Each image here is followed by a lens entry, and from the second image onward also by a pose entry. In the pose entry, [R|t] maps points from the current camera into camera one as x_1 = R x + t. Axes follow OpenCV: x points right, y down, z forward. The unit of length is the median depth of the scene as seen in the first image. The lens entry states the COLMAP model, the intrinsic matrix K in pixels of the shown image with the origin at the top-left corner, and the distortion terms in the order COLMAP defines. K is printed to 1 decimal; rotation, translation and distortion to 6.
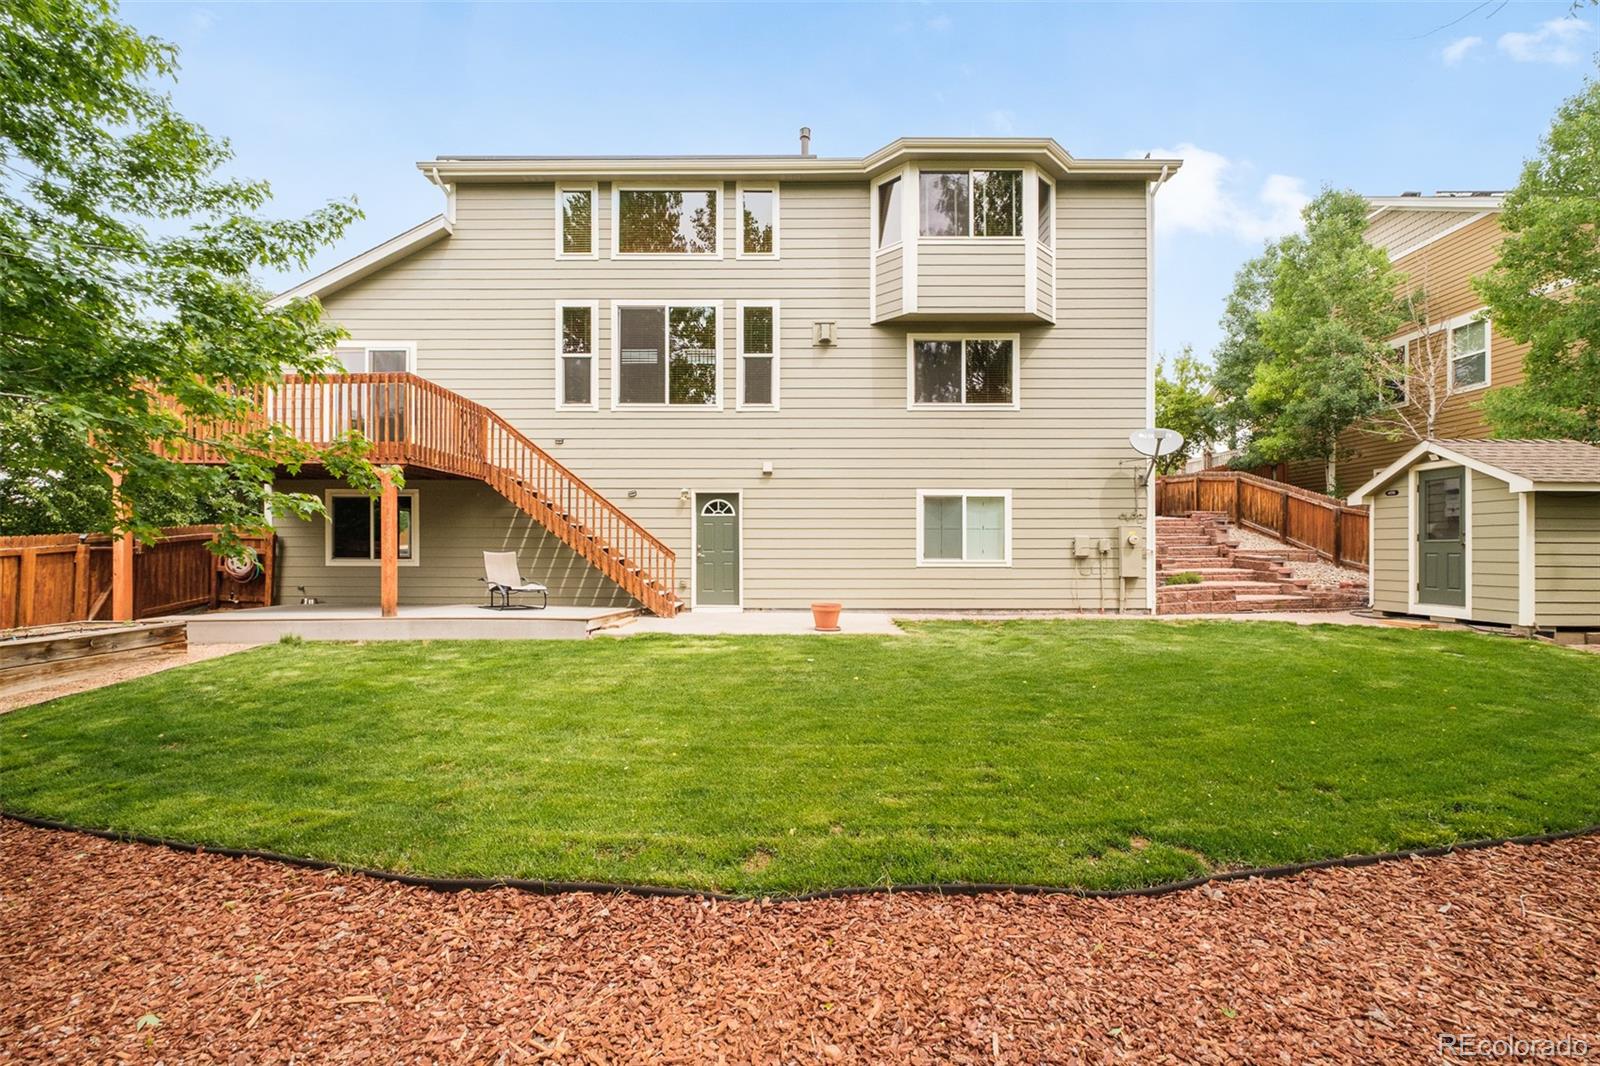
lens RADIAL K [[708.9, 0, 793.3], [0, 708.9, 543.5], [0, 0, 1]] dist [-0.004286, -0.000316]
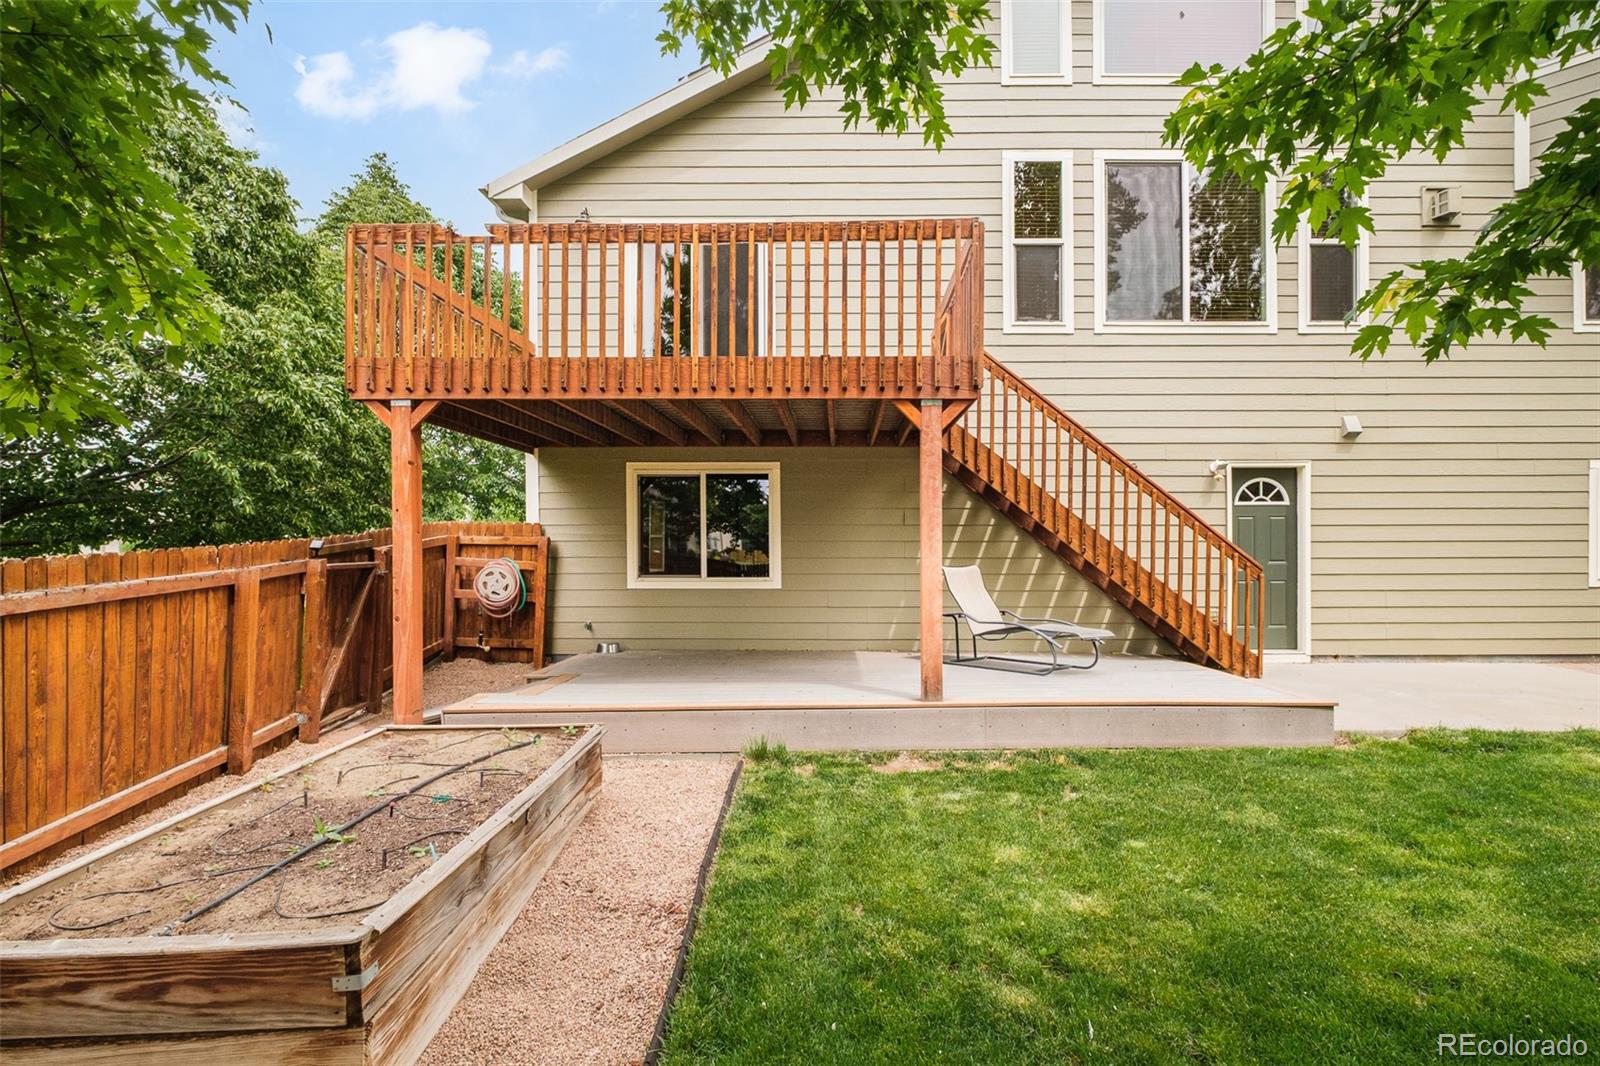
lens RADIAL K [[778.1, 0, 808.2], [0, 778.1, 538.9], [0, 0, 1]] dist [-0.004194, -0.002154]
pose [[0.999986, -0.002326, -0.004713, -0.501179], [0.002321, 0.999997, -0.000989, -0.010017], [0.004715, 0.000978, 0.999988, 0.332455]]
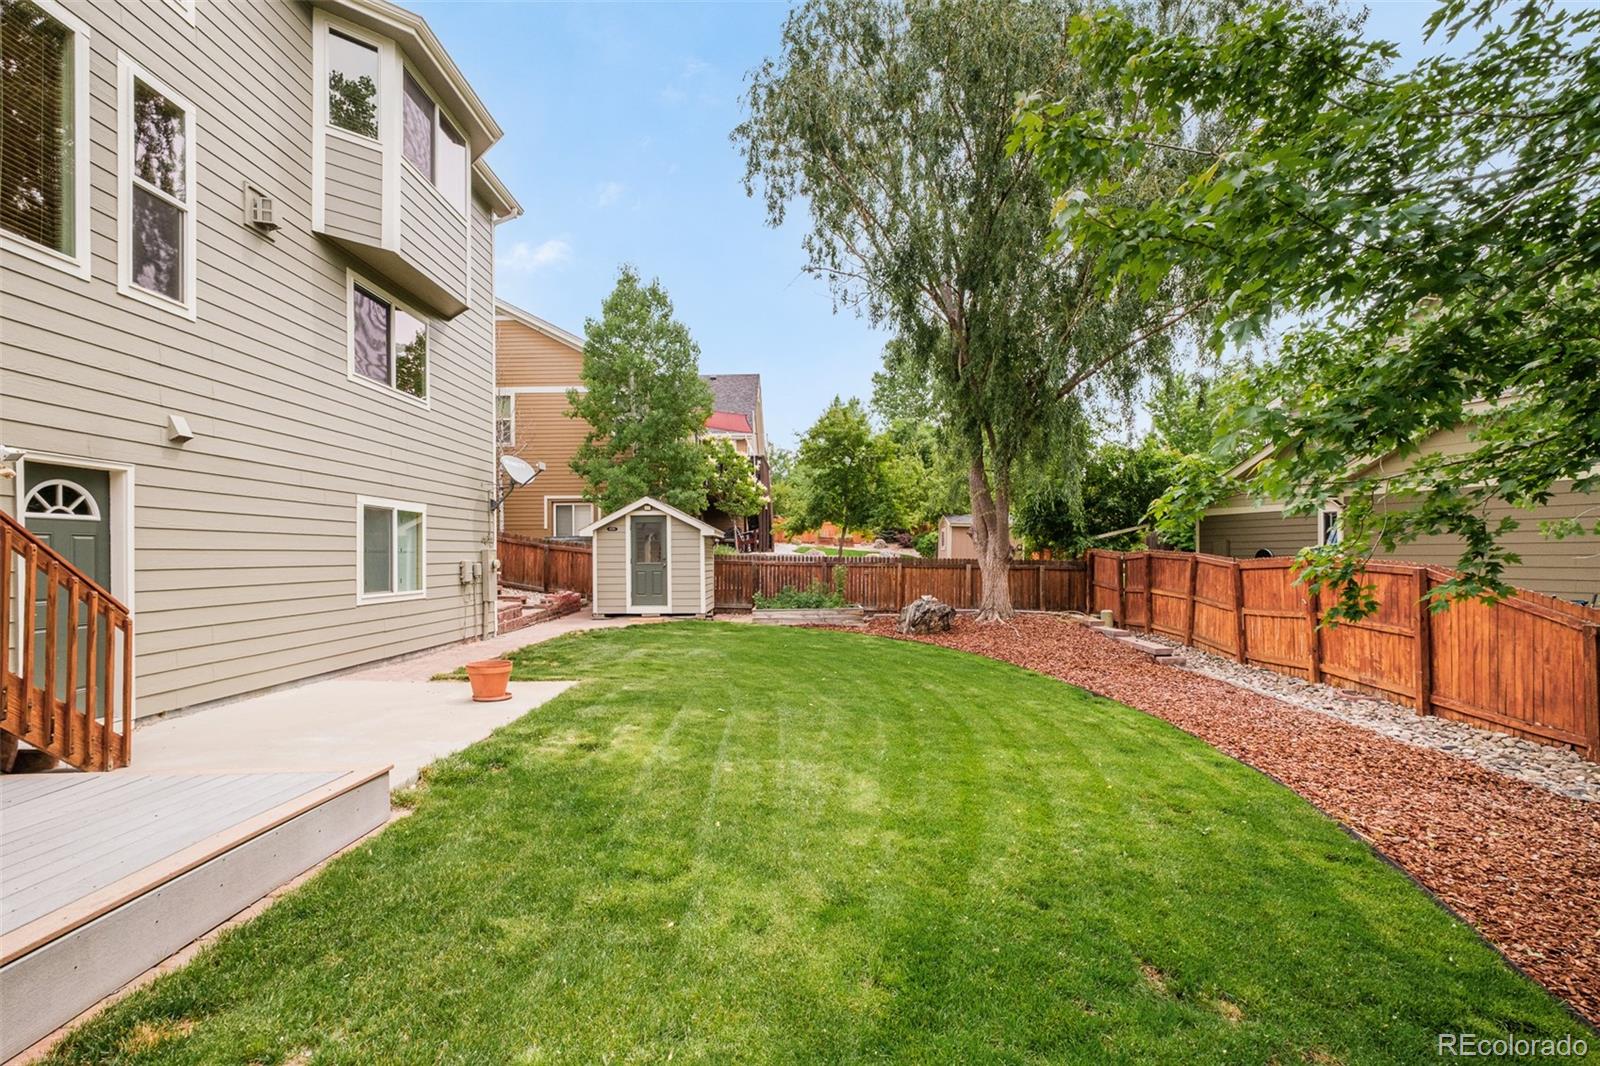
lens RADIAL K [[732.1, 0, 823.5], [0, 732.1, 552.8], [0, 0, 1]] dist [-0.006574, -0.001202]
pose [[-0.029438, 0.002942, 0.999562, -0.563379], [-0.006419, 0.999974, -0.003133, -0.020235], [-0.999546, -0.006508, -0.029419, 0.562546]]
